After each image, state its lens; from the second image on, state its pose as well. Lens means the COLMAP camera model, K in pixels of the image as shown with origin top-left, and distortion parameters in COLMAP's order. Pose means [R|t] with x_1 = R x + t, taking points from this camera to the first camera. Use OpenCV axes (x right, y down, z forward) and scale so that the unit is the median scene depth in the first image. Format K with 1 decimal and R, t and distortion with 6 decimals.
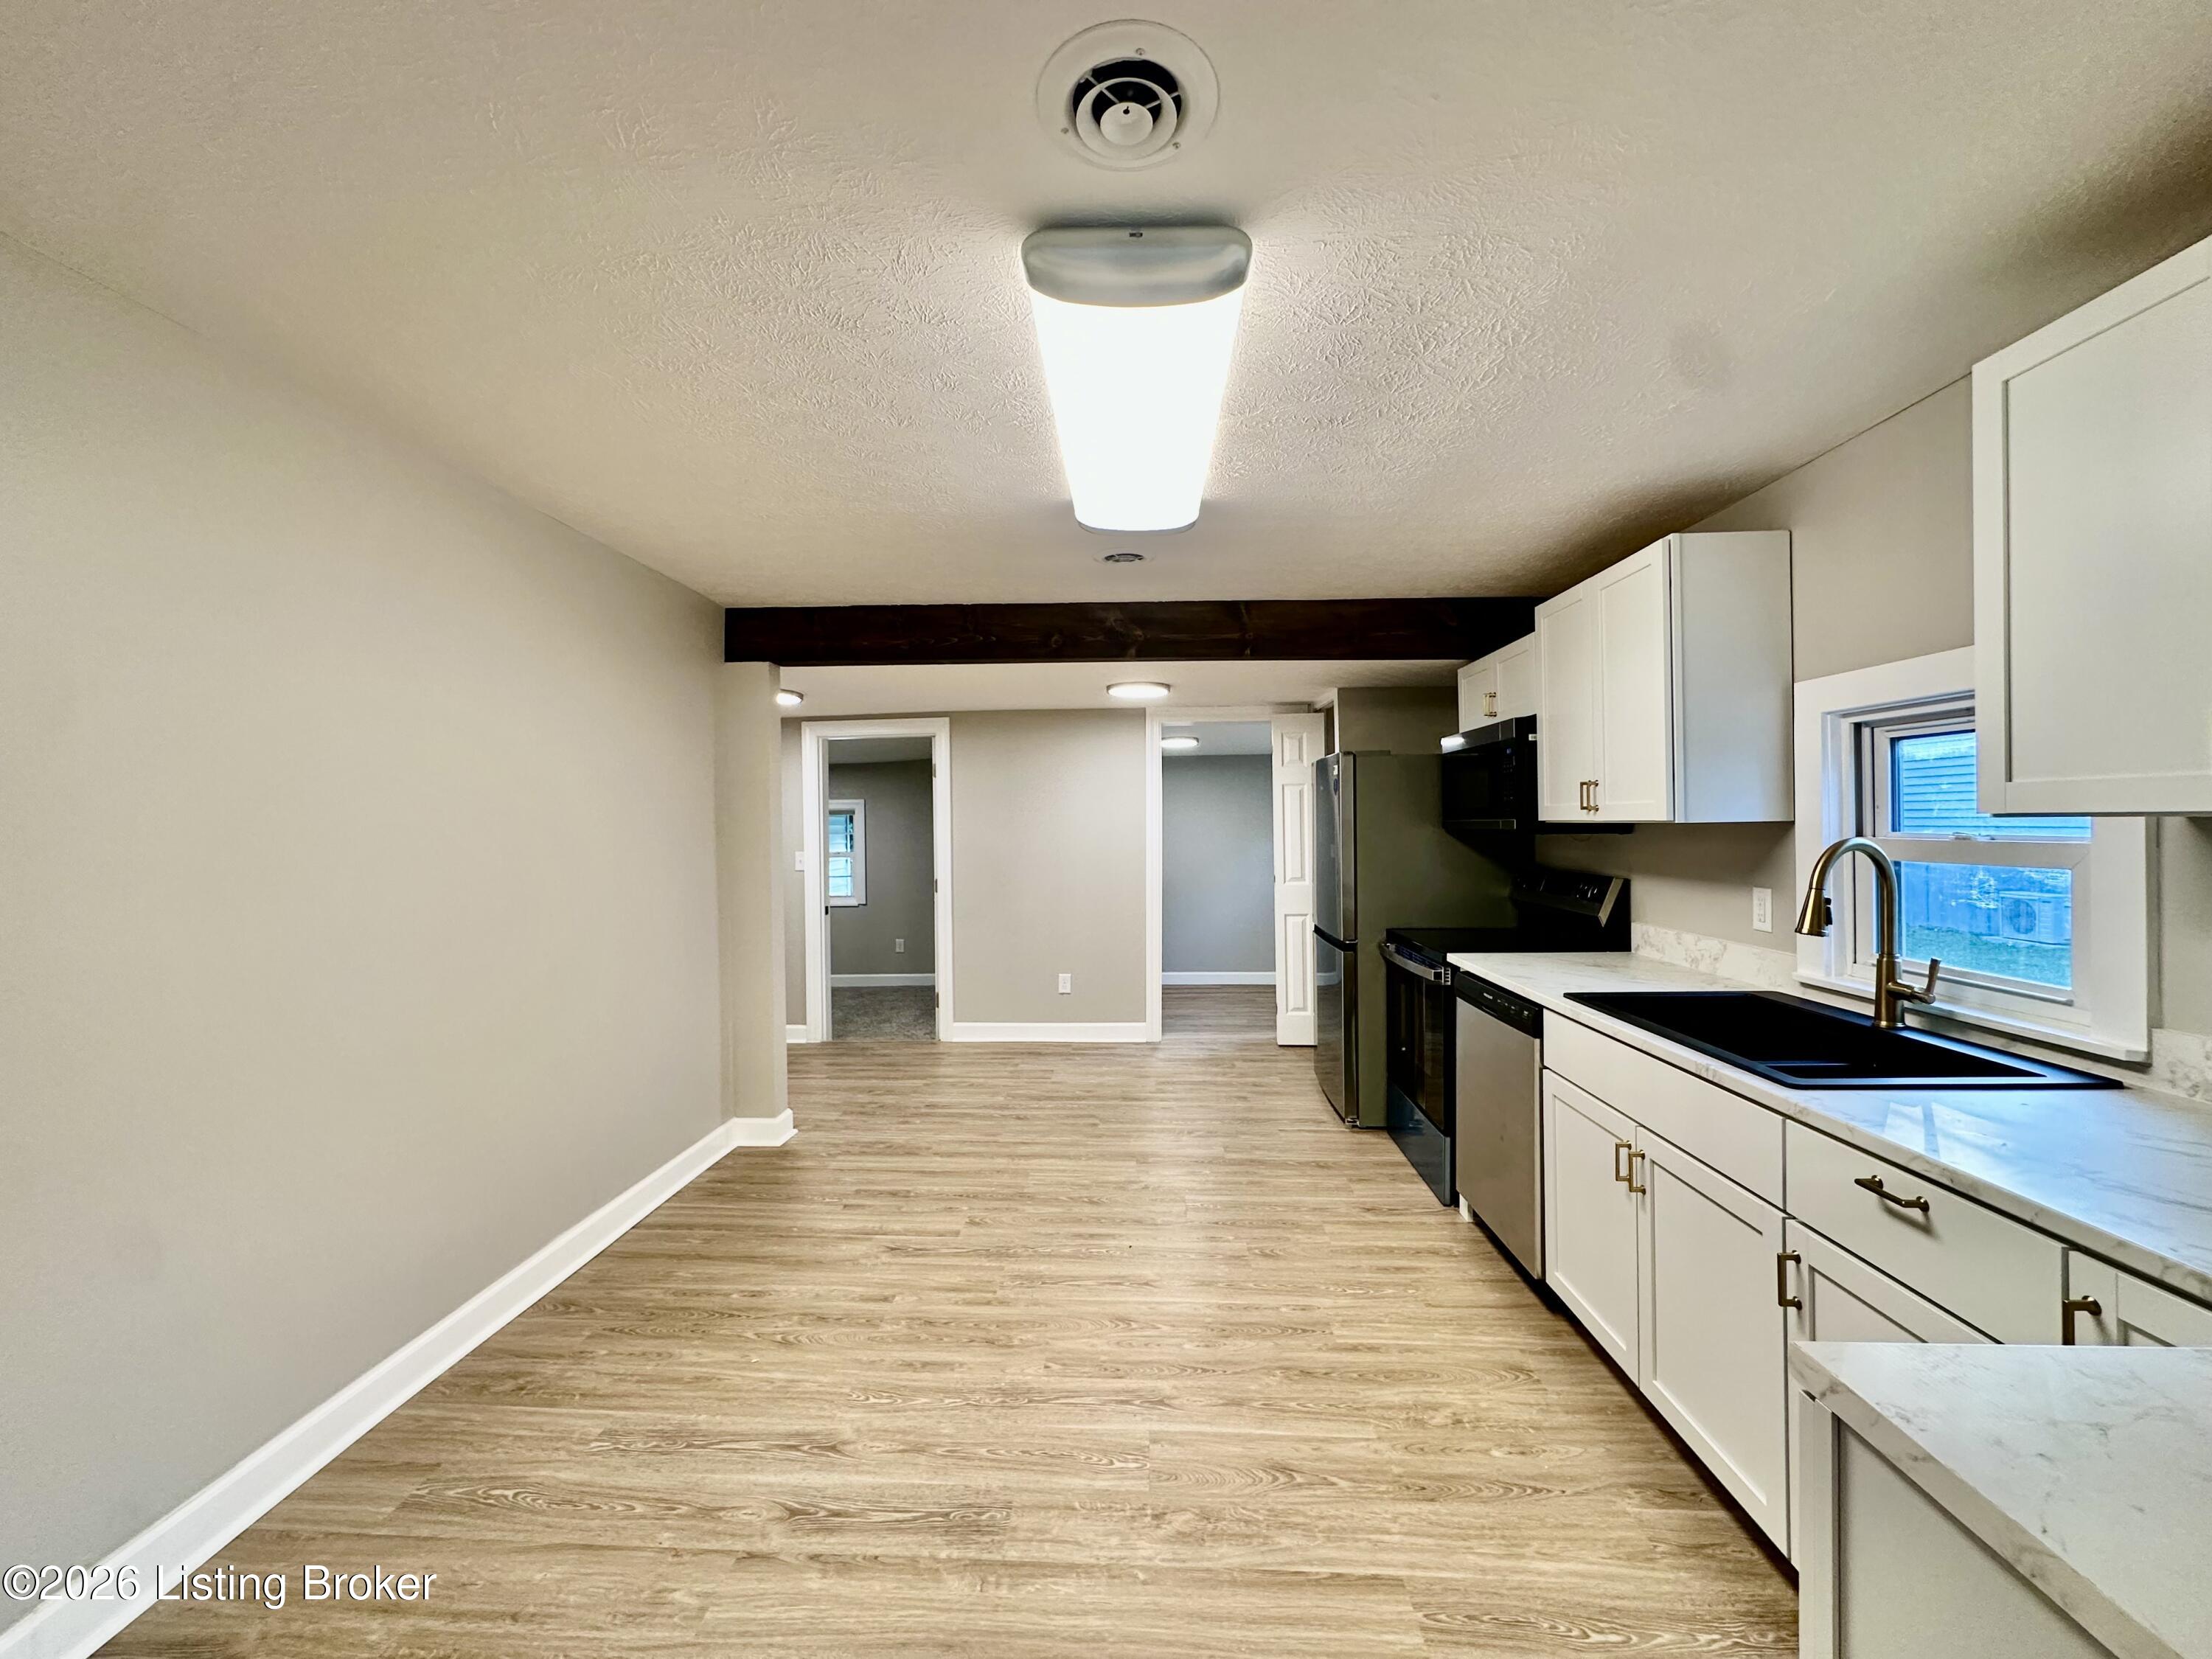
lens RADIAL K [[882.3, 0, 1102.9], [0, 882.3, 825.3], [0, 0, 1]] dist [-0.006429, 0.001709]
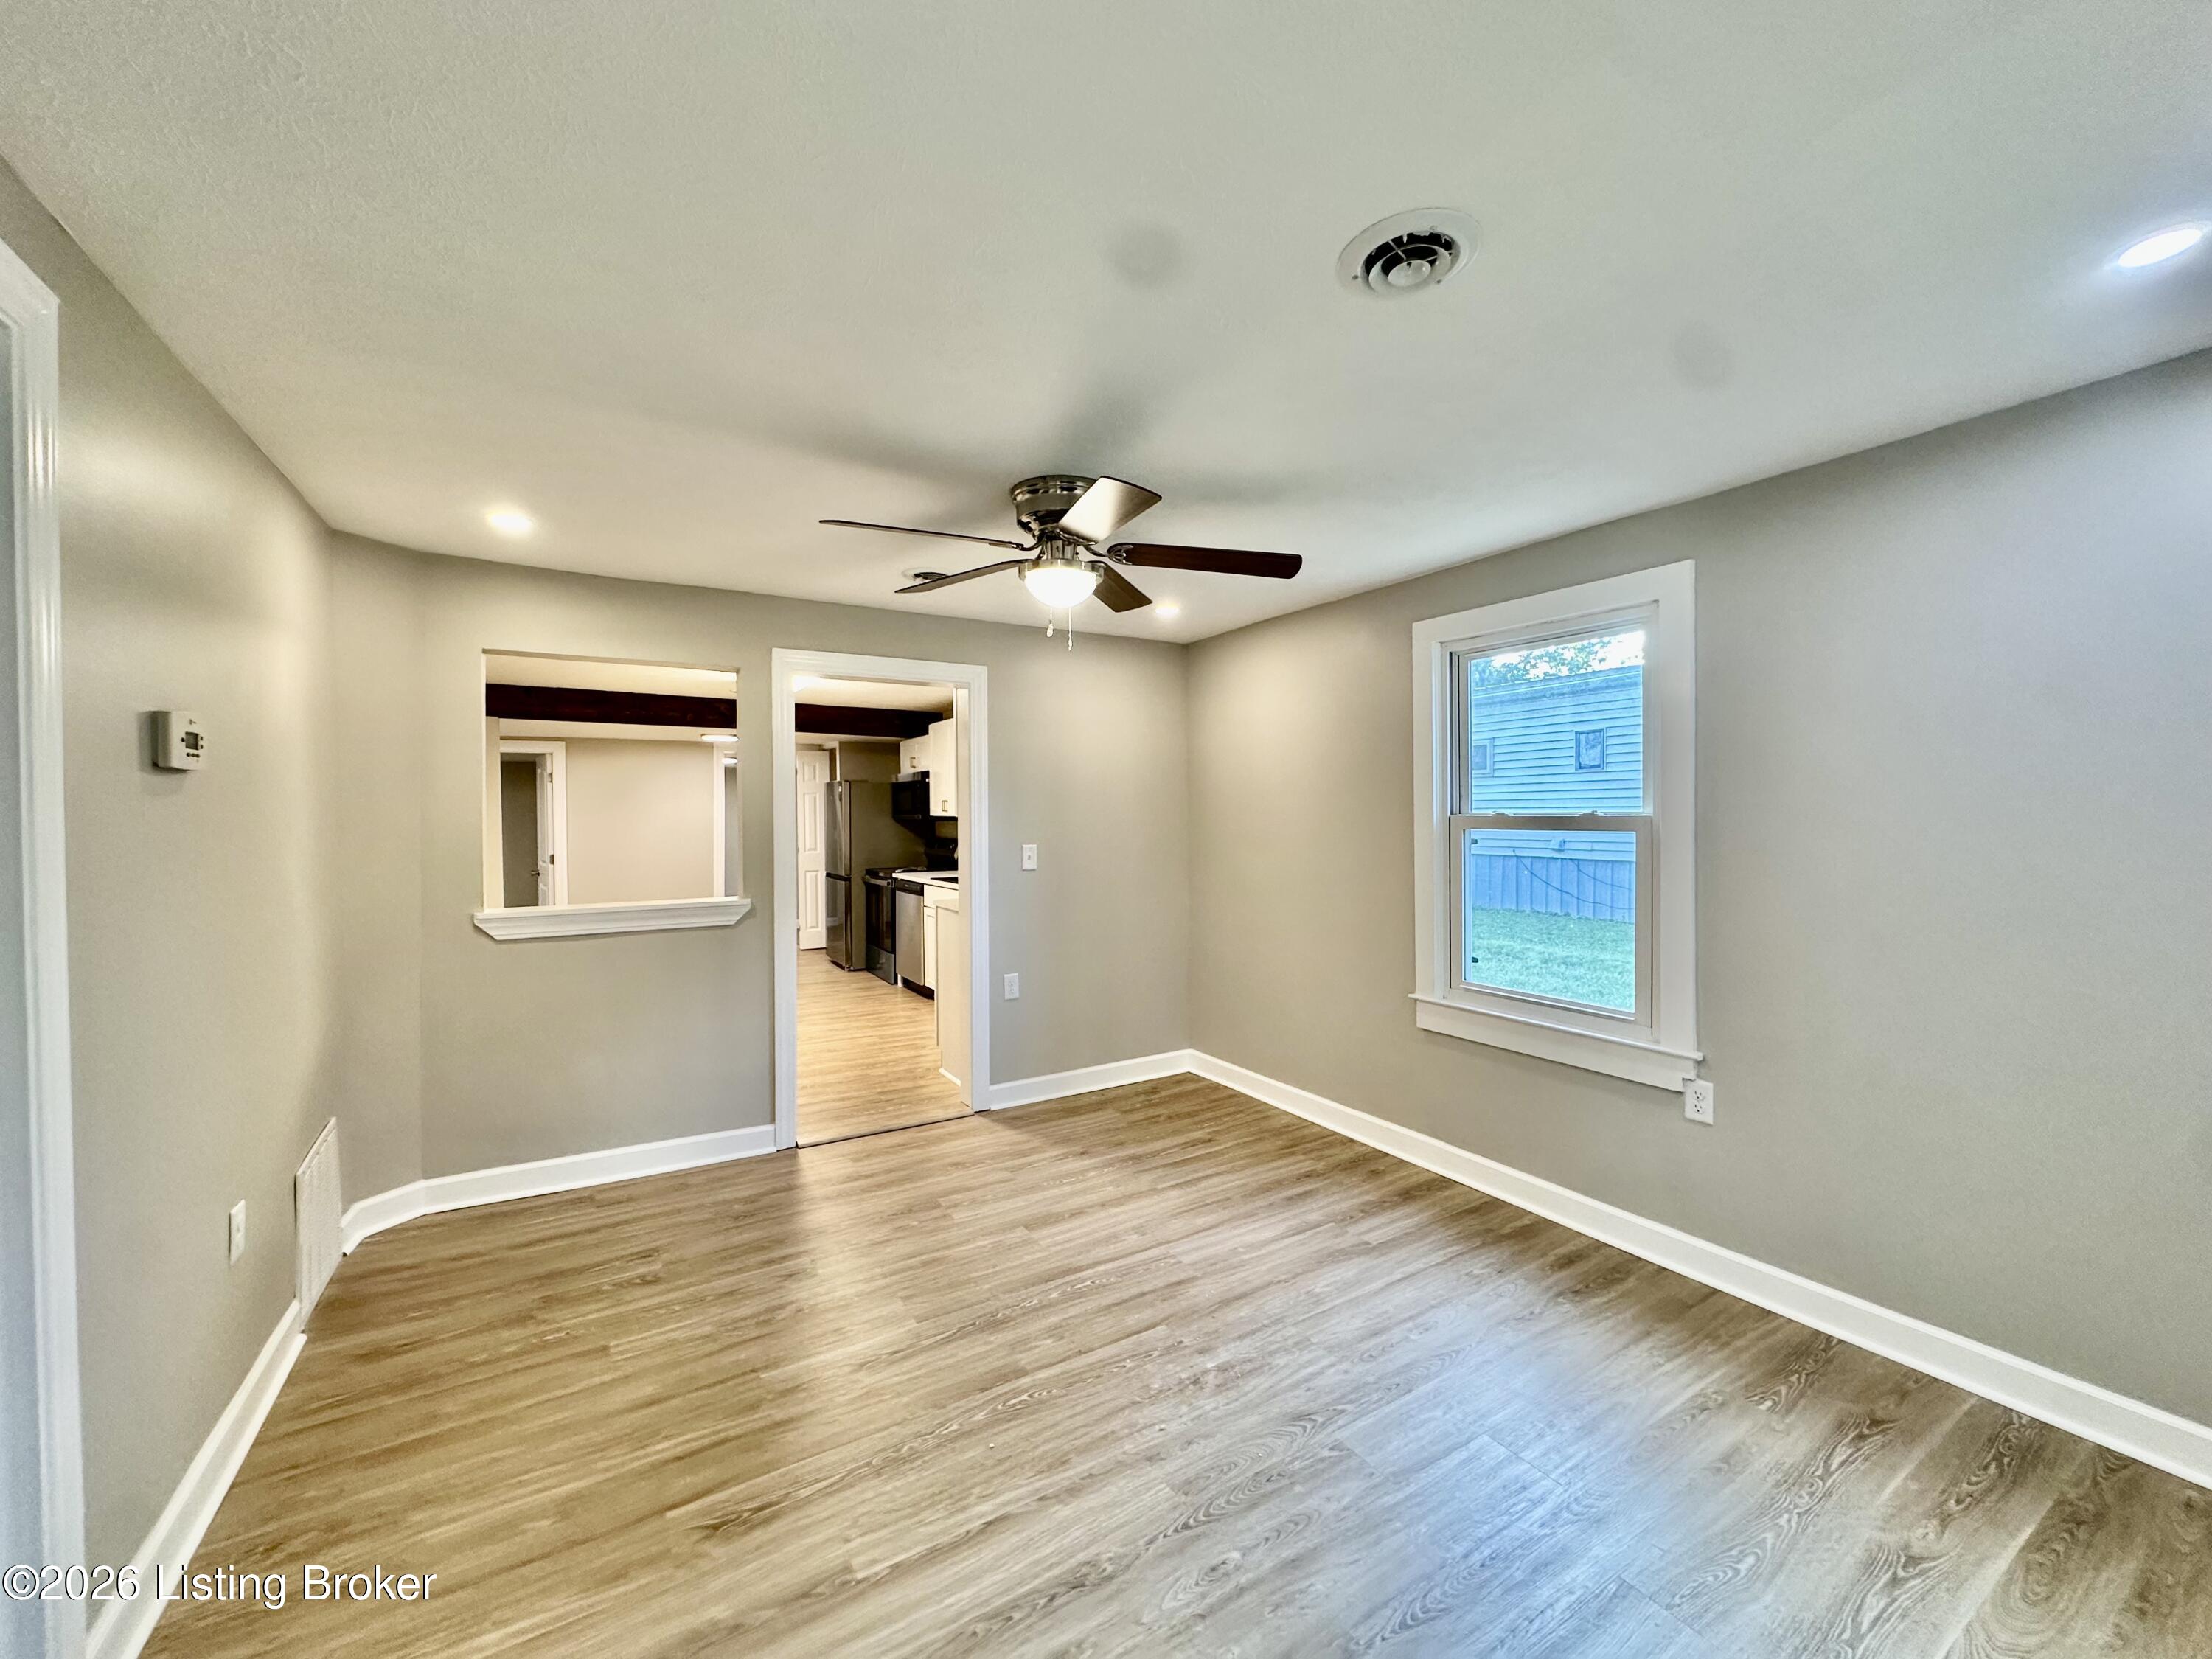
lens RADIAL K [[882.3, 0, 1104.8], [0, 882.3, 813.3], [0, 0, 1]] dist [-0.006429, 0.001709]
pose [[0.832150, 0.002816, 0.554543, -0.422003], [-0.001757, 0.999995, -0.002440, -0.006571], [-0.554547, 0.001056, 0.832151, -1.212714]]
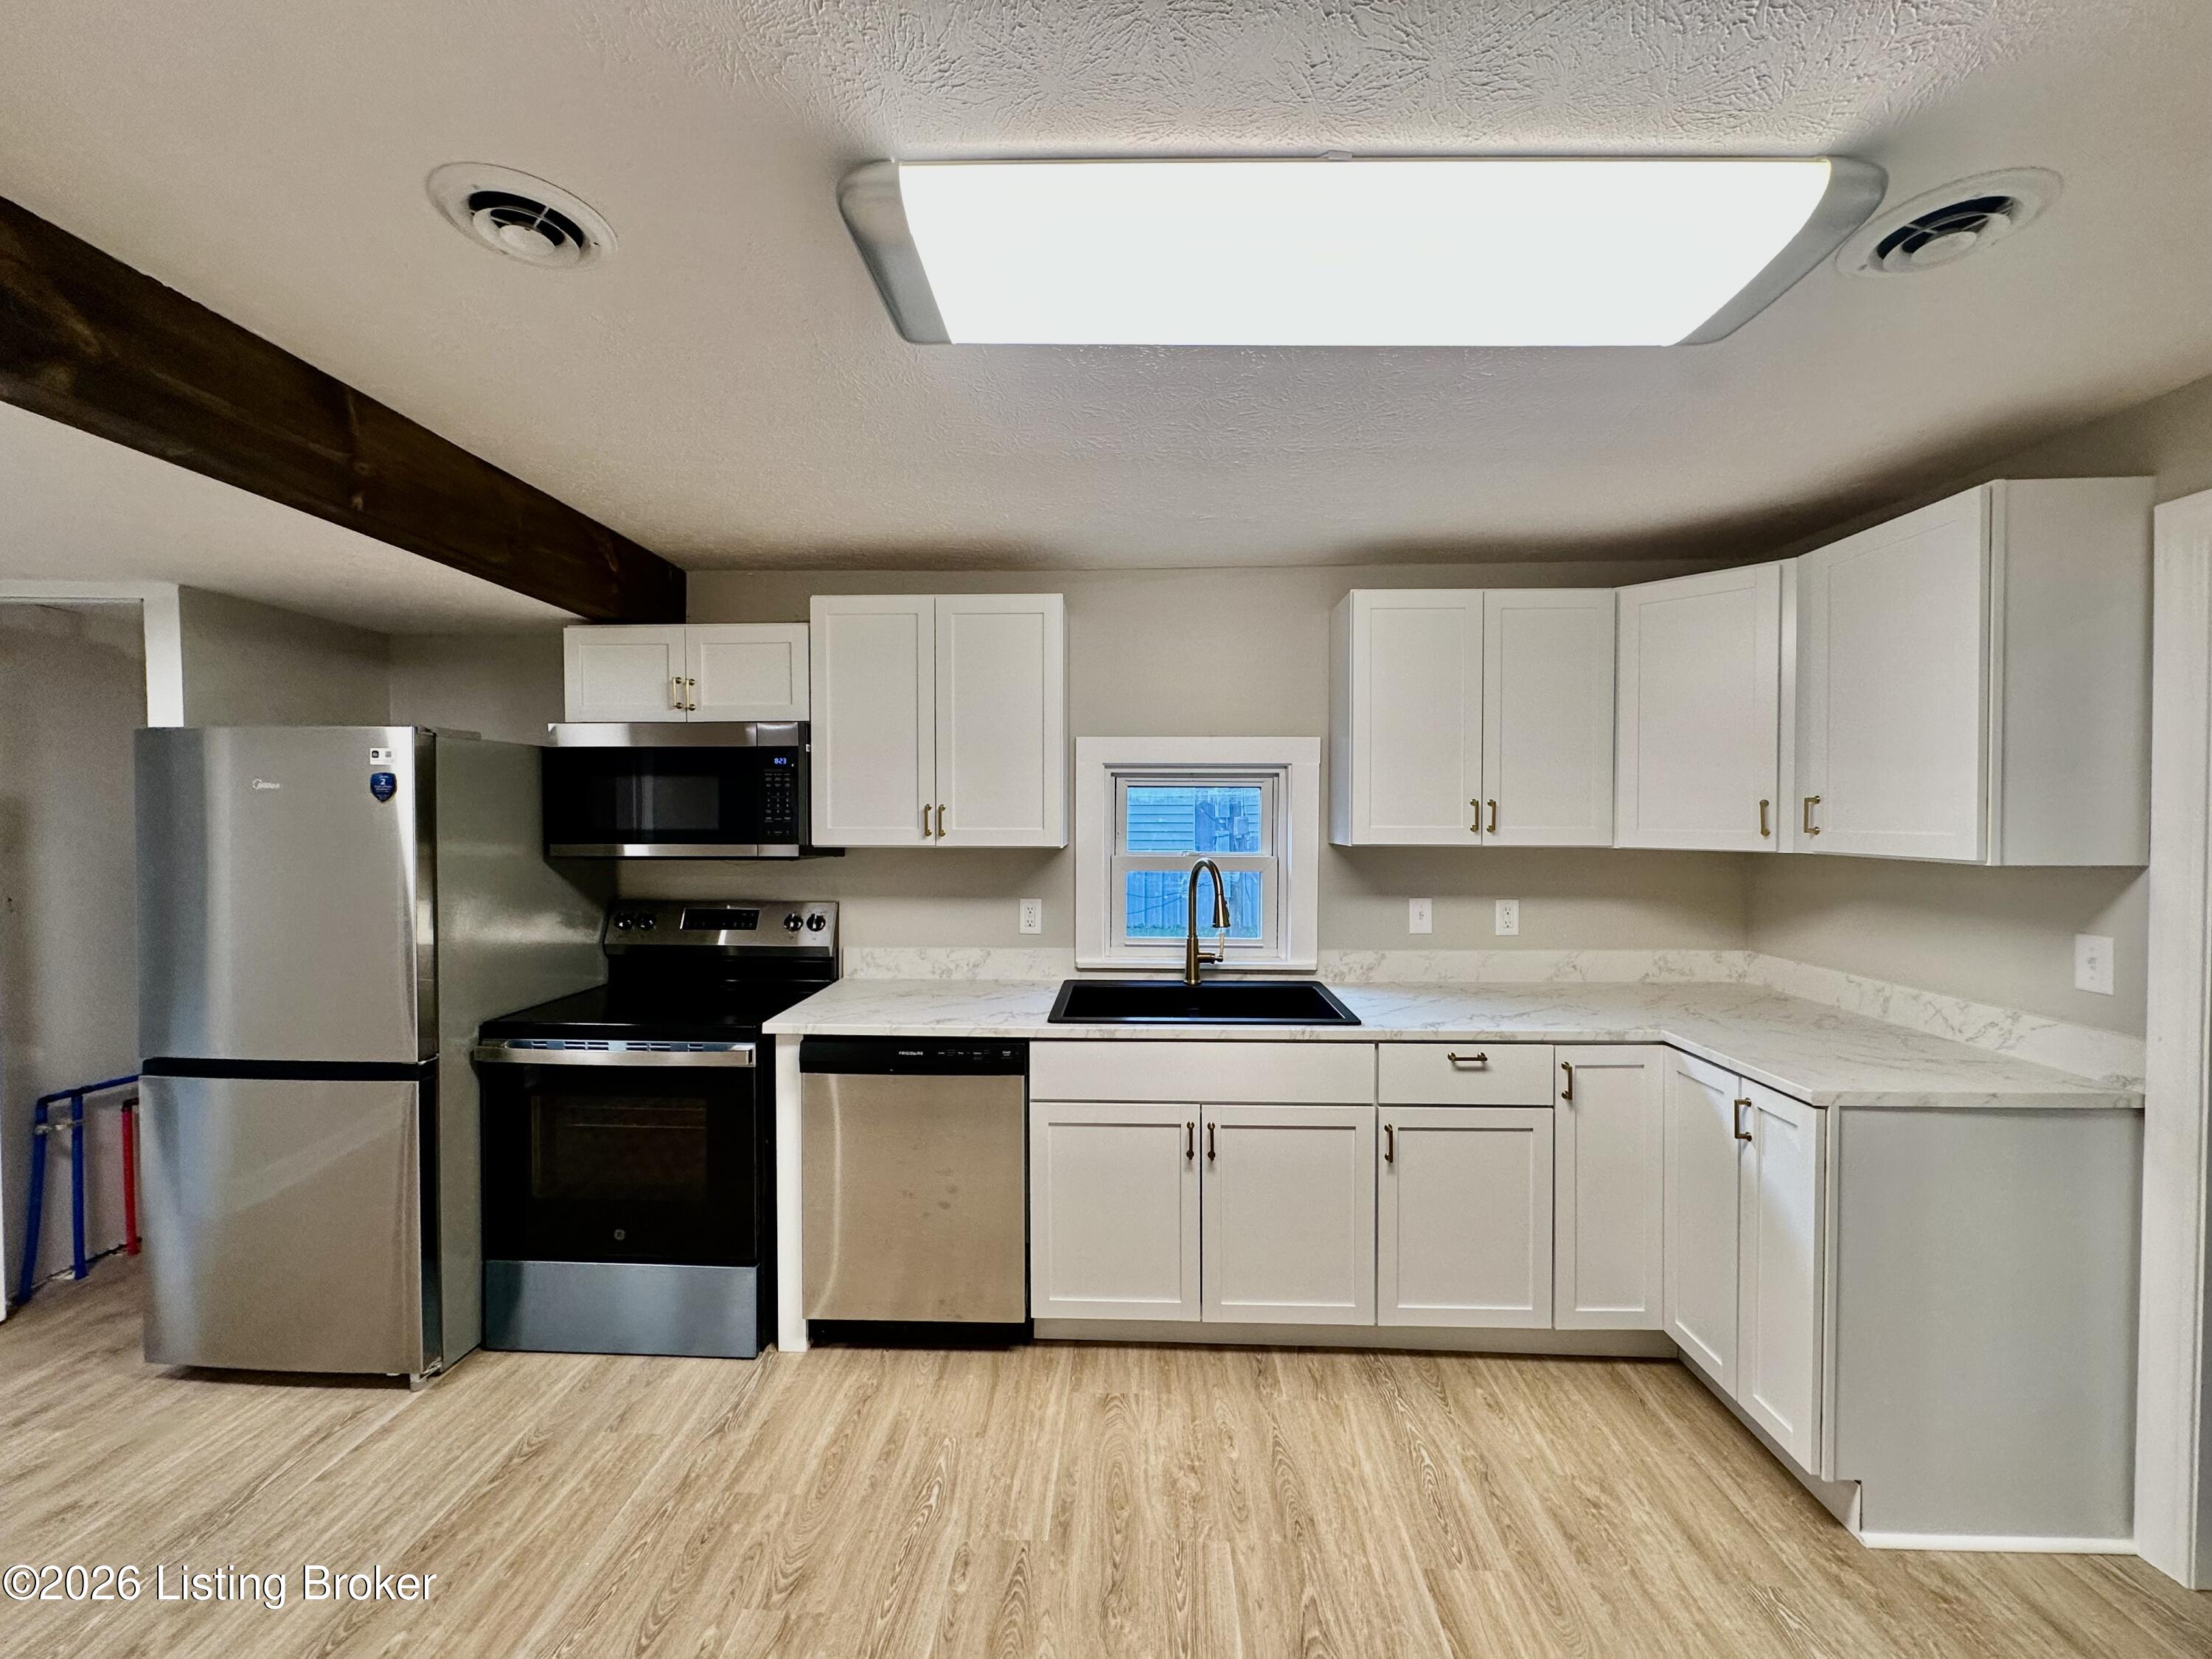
lens RADIAL K [[882.3, 0, 1103.9], [0, 882.3, 827.1], [0, 0, 1]] dist [-0.006429, 0.001709]
pose [[-0.007765, -0.007384, 0.999943, -0.365028], [0.000765, 0.999972, 0.007390, -0.028872], [-0.999970, 0.000822, -0.007759, 0.706344]]
